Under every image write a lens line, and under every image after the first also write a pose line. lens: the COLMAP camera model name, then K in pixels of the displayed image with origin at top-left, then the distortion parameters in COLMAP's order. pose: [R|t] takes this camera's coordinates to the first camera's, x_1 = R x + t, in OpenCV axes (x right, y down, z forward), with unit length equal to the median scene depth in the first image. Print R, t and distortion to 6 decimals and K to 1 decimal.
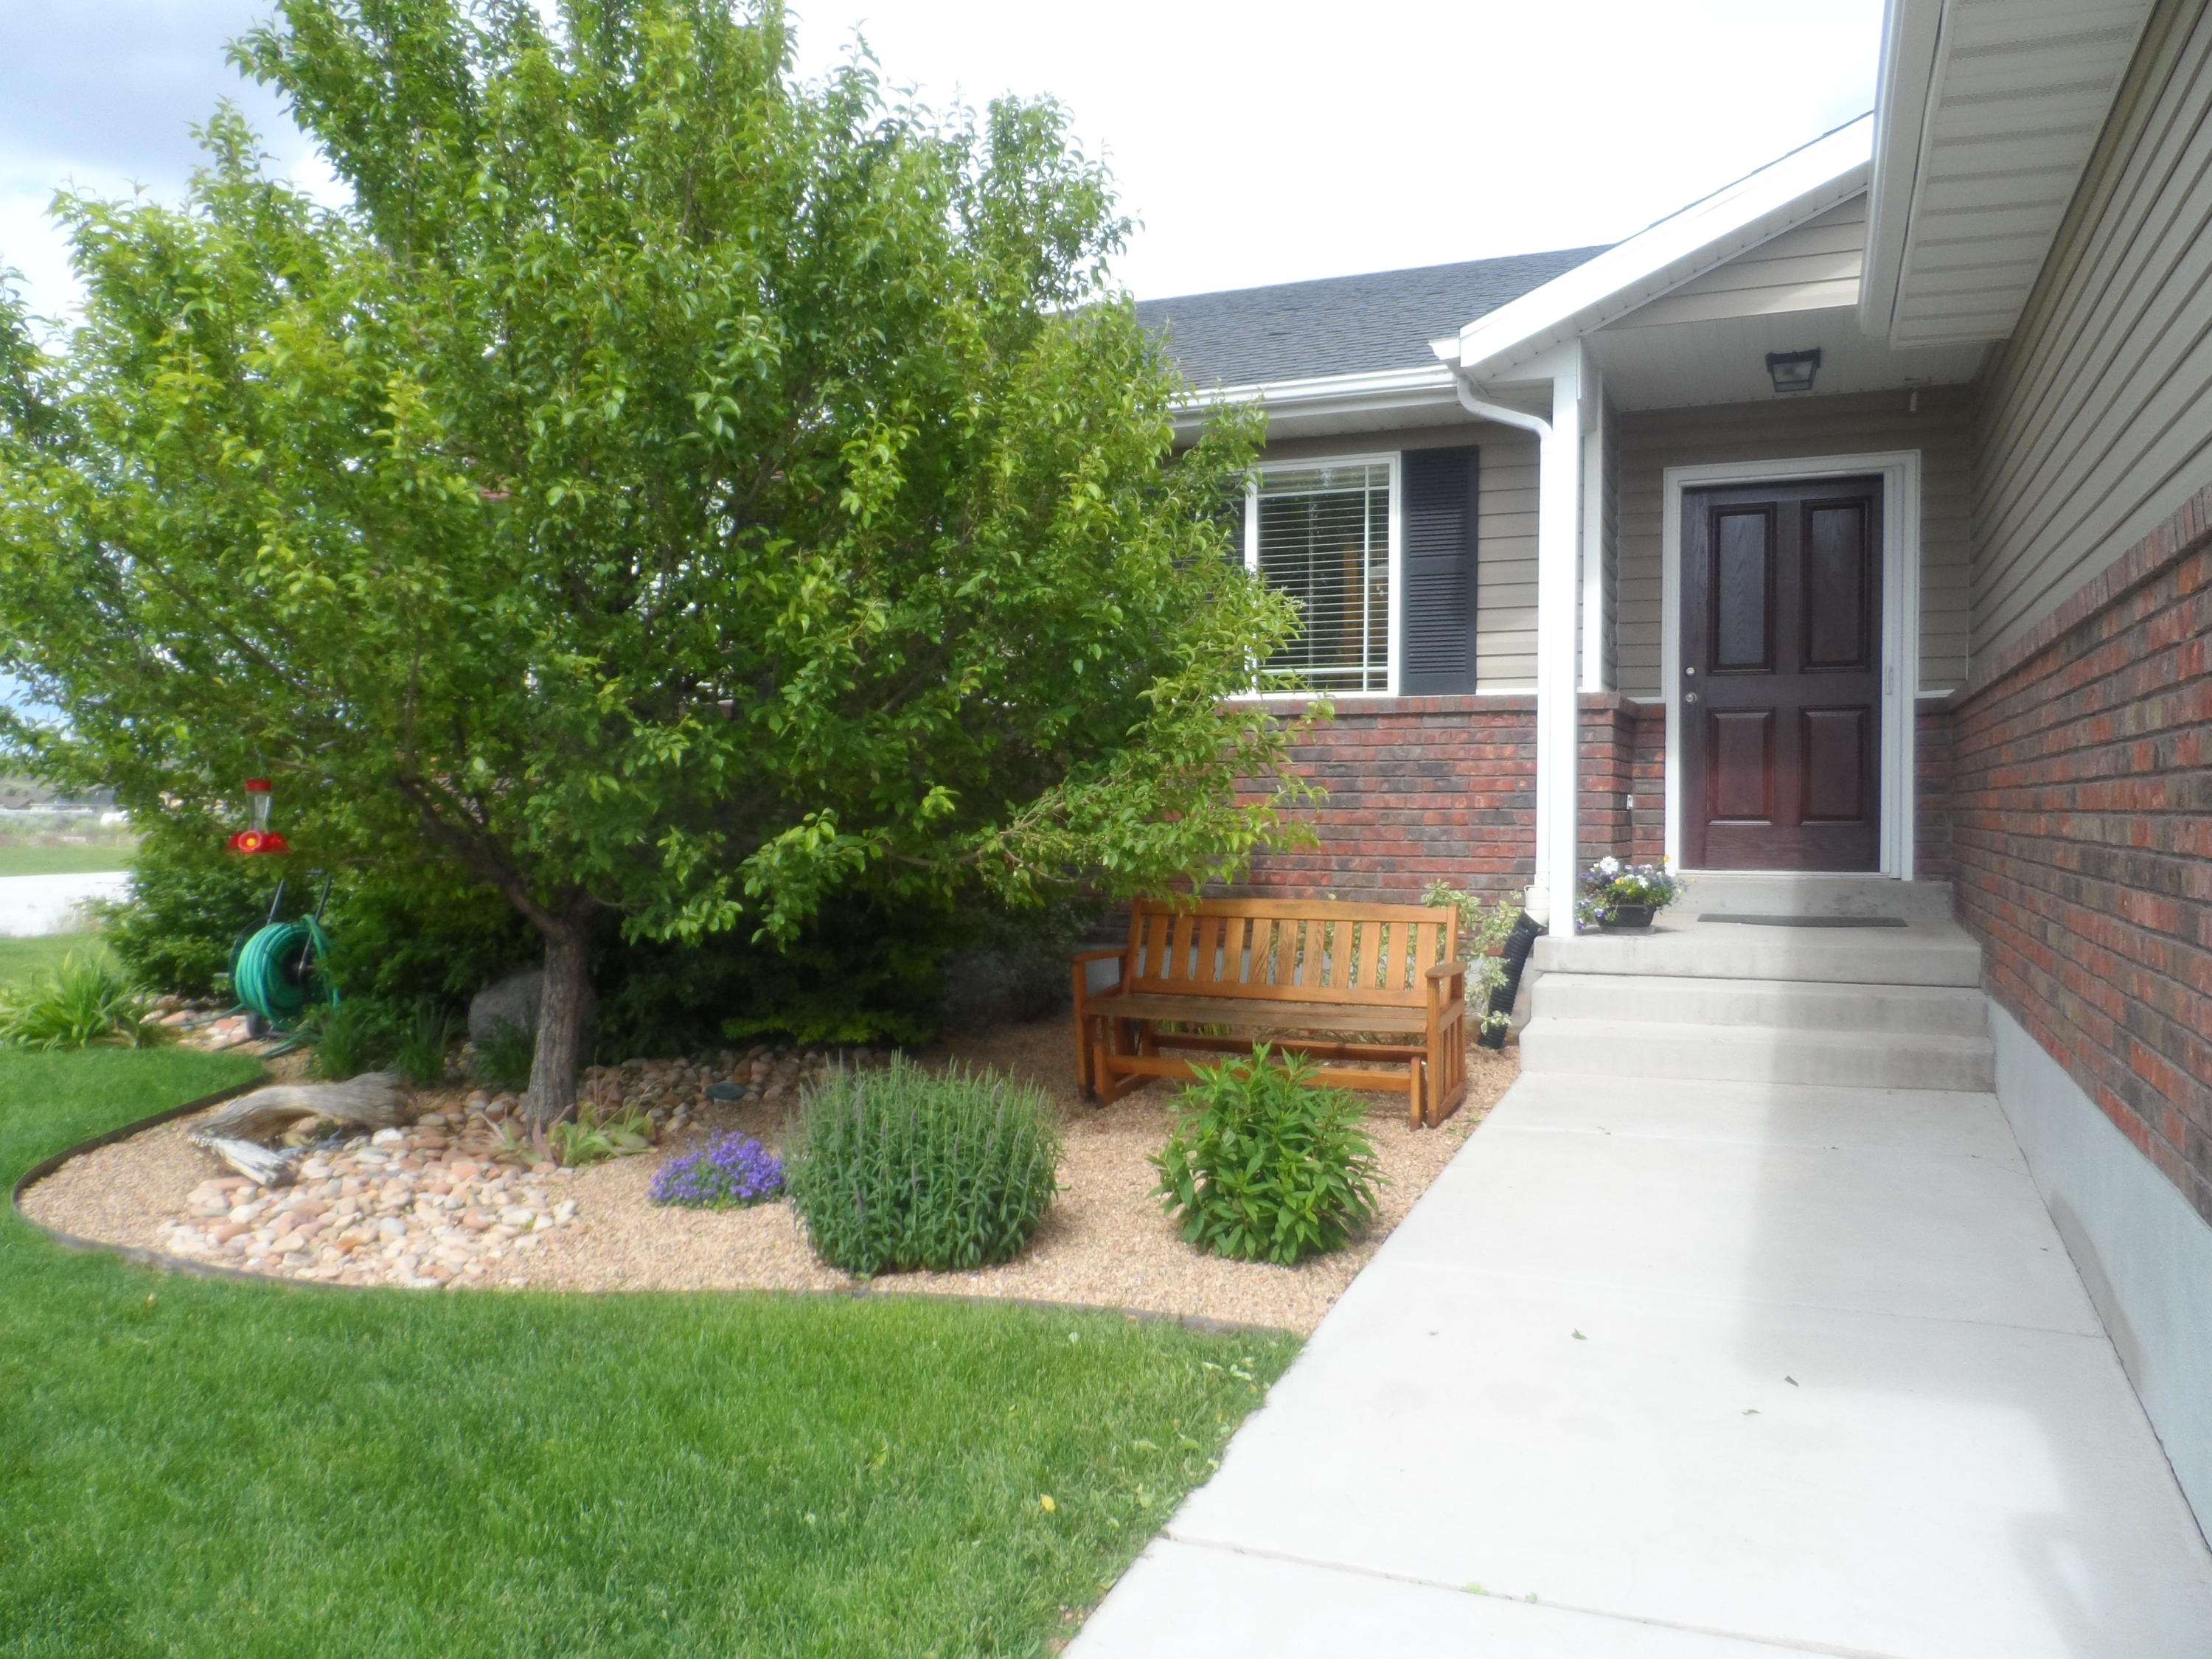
lens RADIAL K [[1545.0, 0, 1188.0], [0, 1545.0, 824.4], [0, 0, 1]] dist [-0.031450, 0.001067]
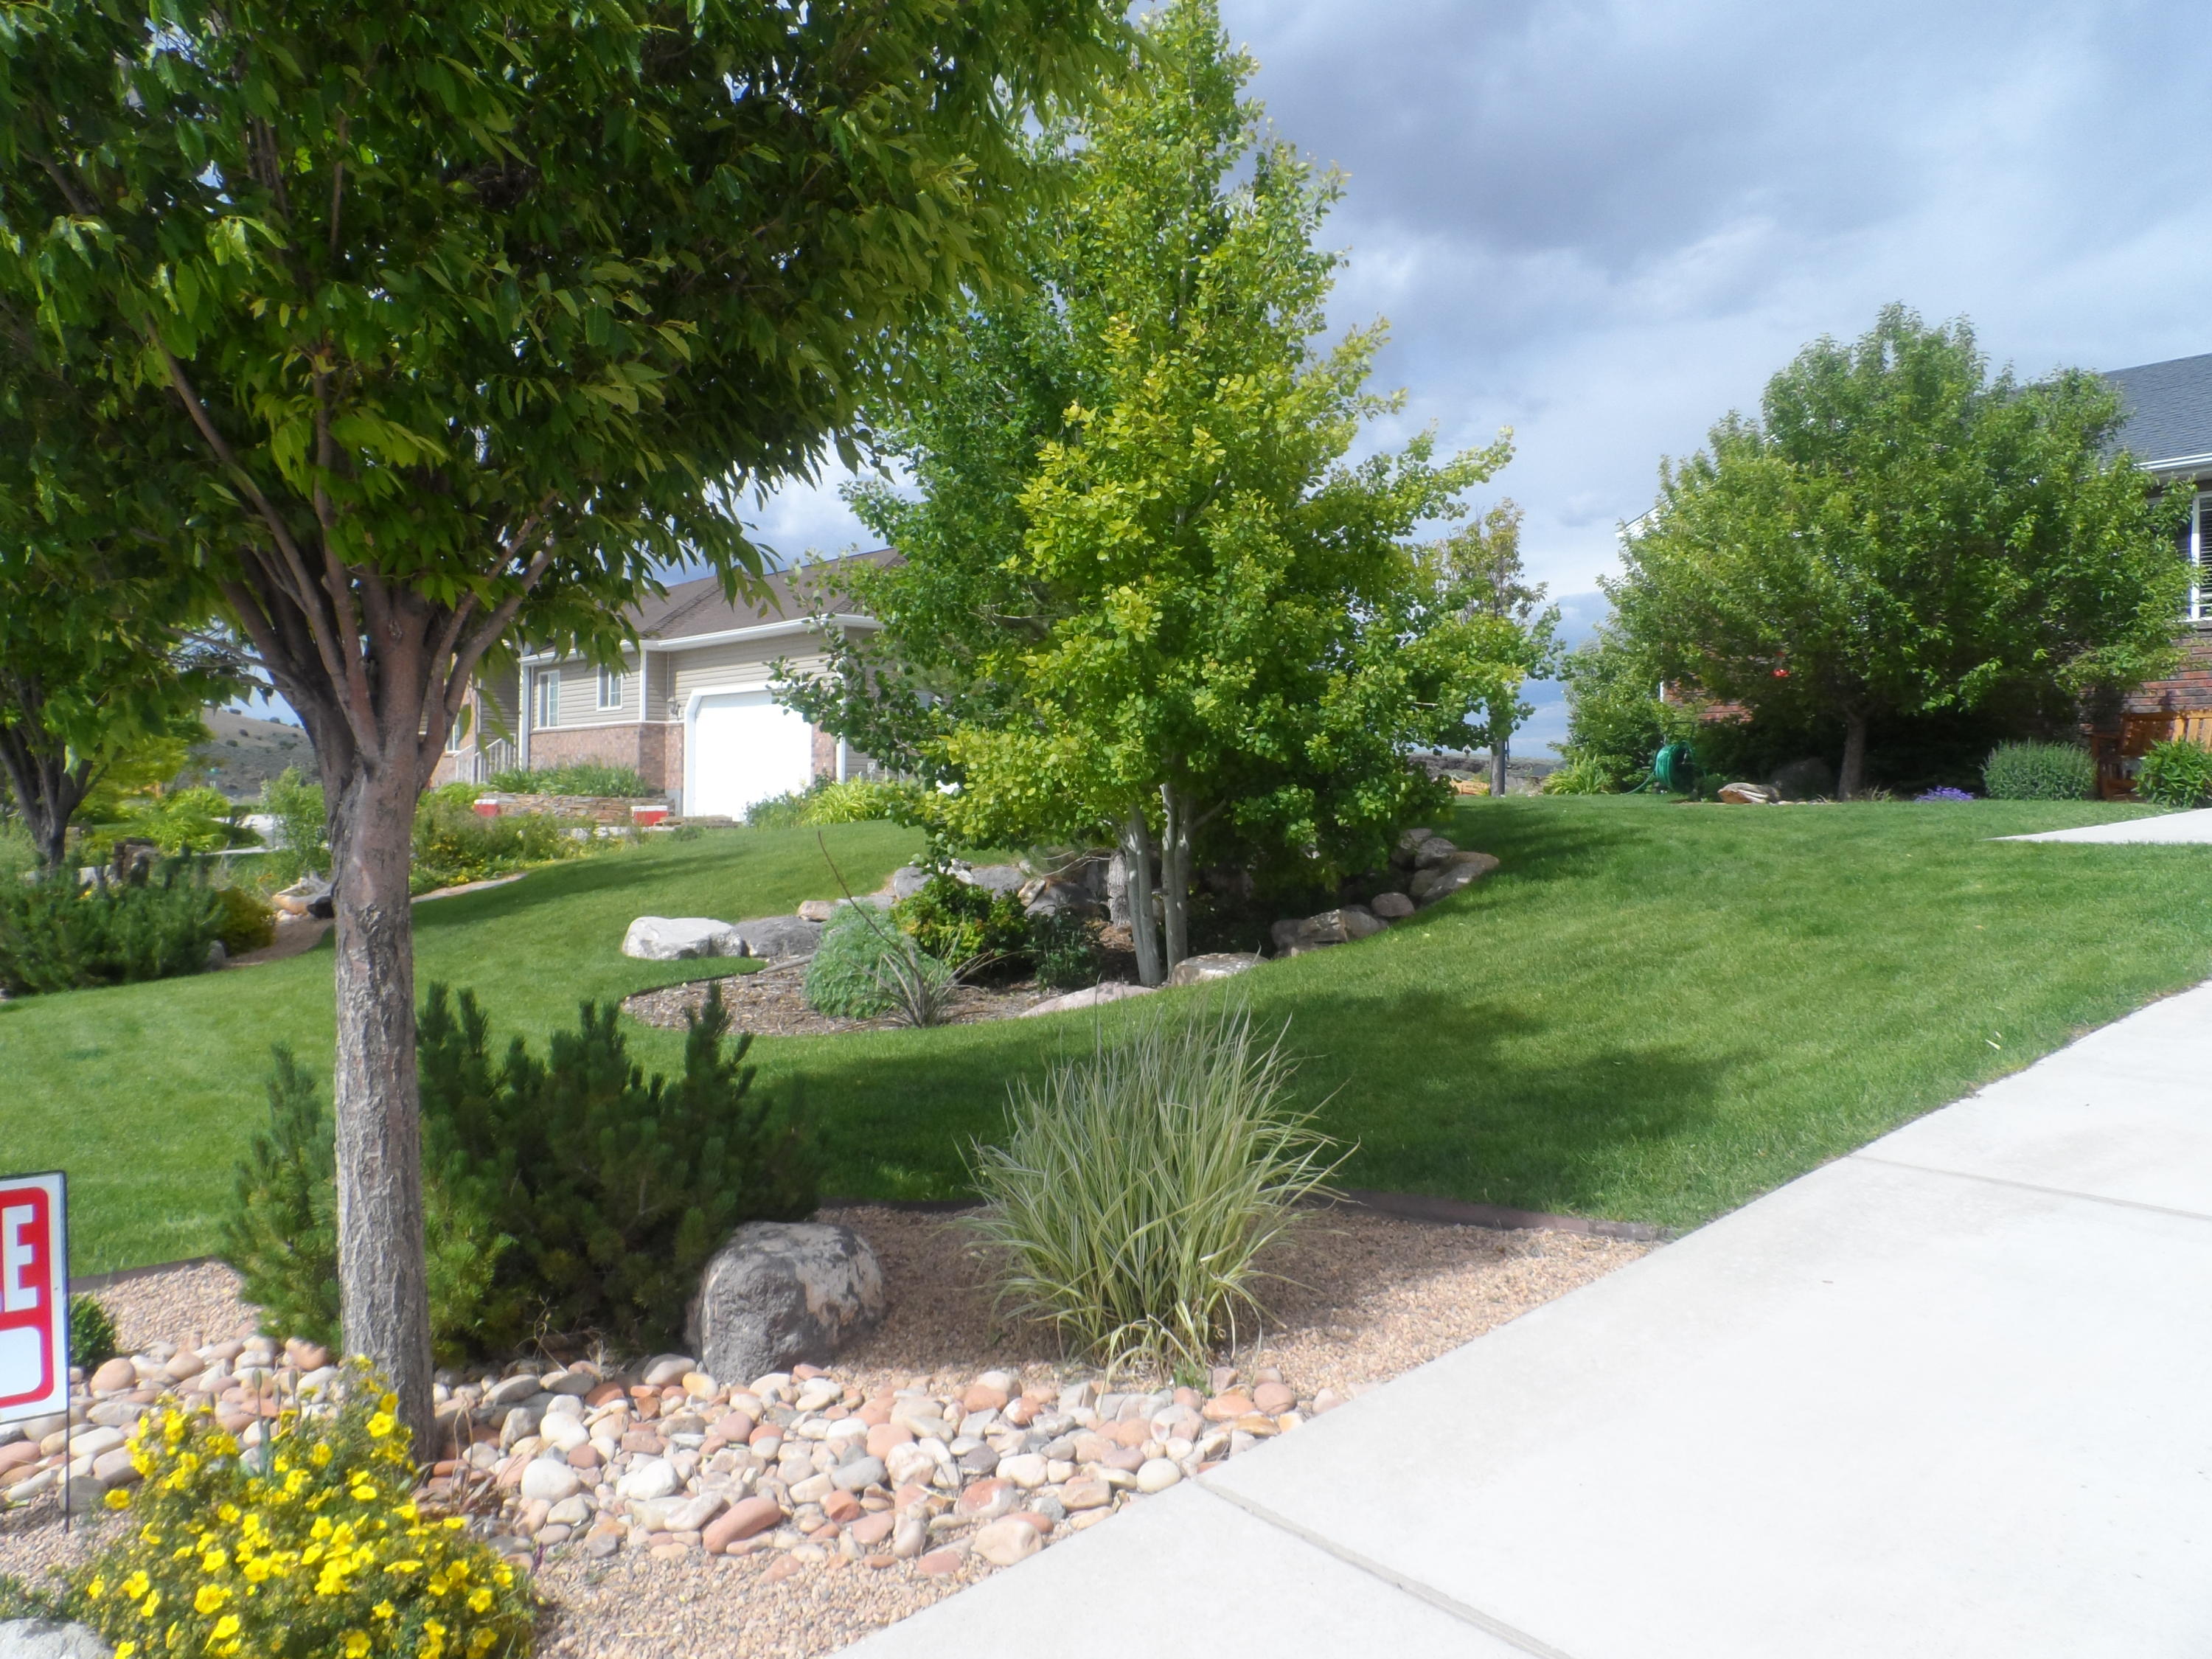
lens RADIAL K [[1677.3, 0, 1114.1], [0, 1677.3, 842.5], [0, 0, 1]] dist [-0.012576, 0.008473]
pose [[0.848443, 0.019115, -0.528941, 0.008557], [-0.017889, 0.999812, 0.007437, 0.225925], [0.528984, 0.003153, 0.848626, -1.620991]]
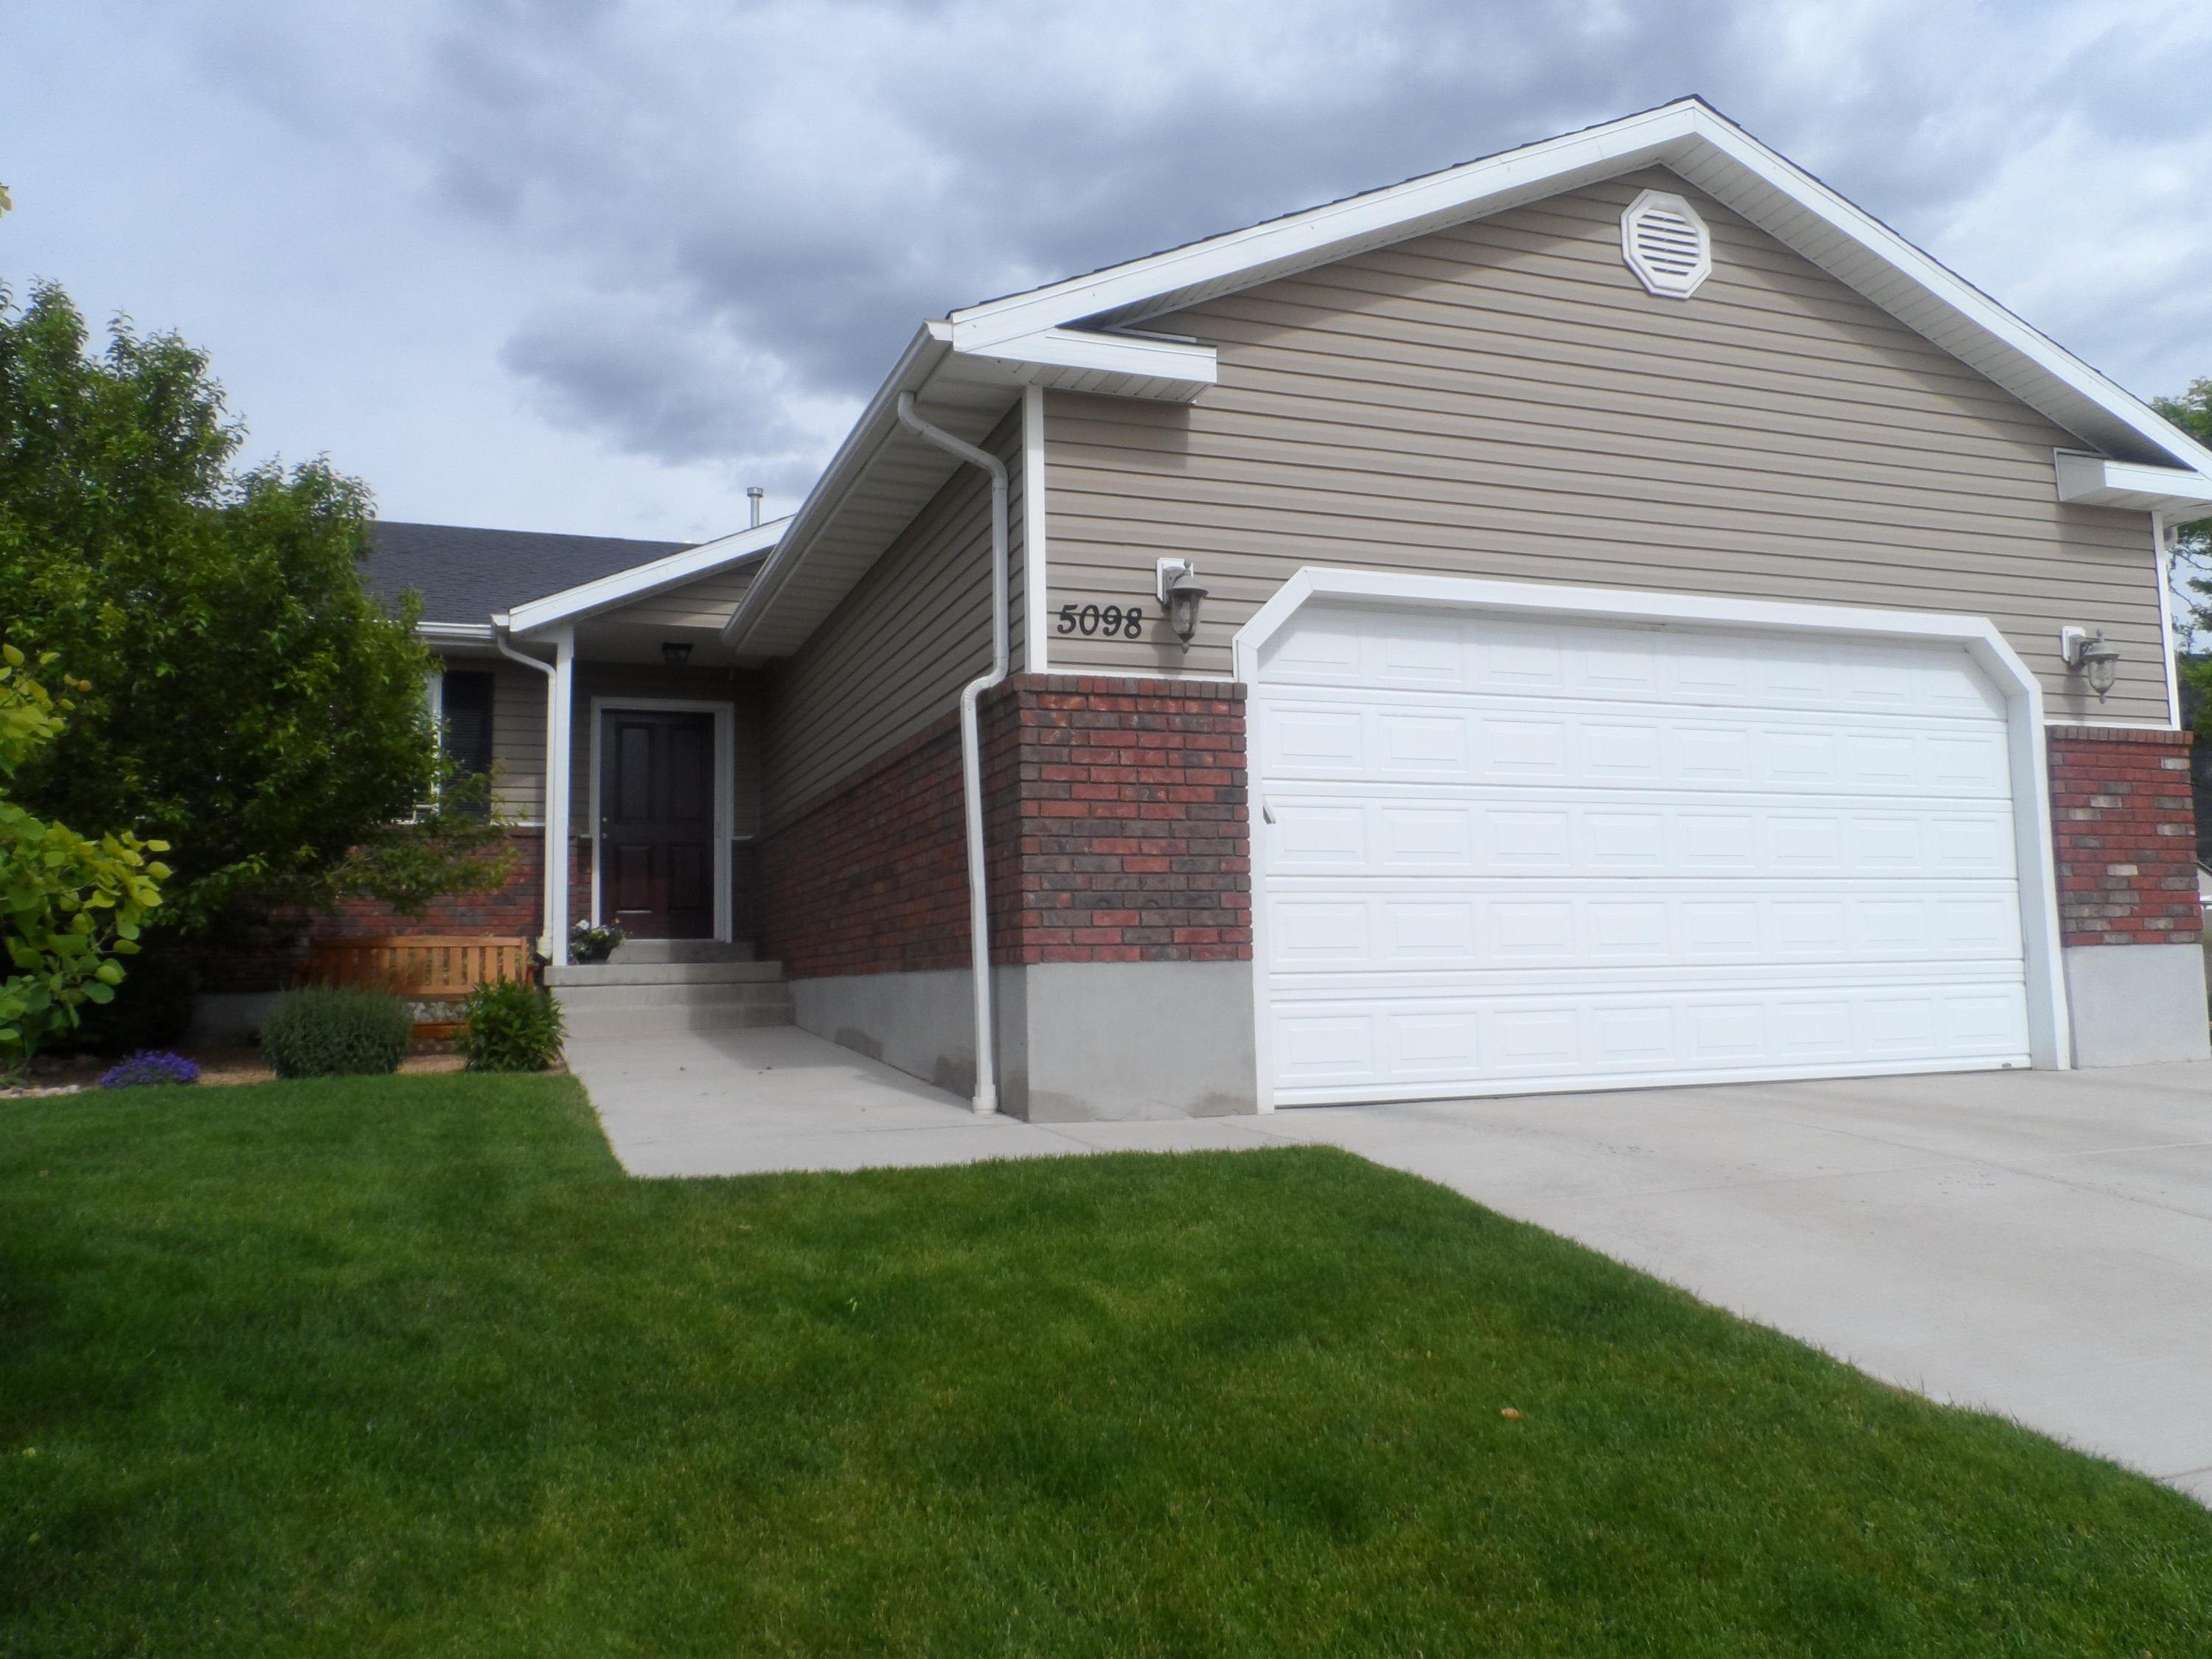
lens RADIAL K [[1628.6, 0, 1059.5], [0, 1628.6, 823.2], [0, 0, 1]] dist [-0.015820, -0.001211]
pose [[0.741171, 0.053225, 0.669202, -0.560824], [0.033817, 0.992626, -0.116403, 0.144775], [-0.670463, 0.108905, 0.733906, -0.707908]]
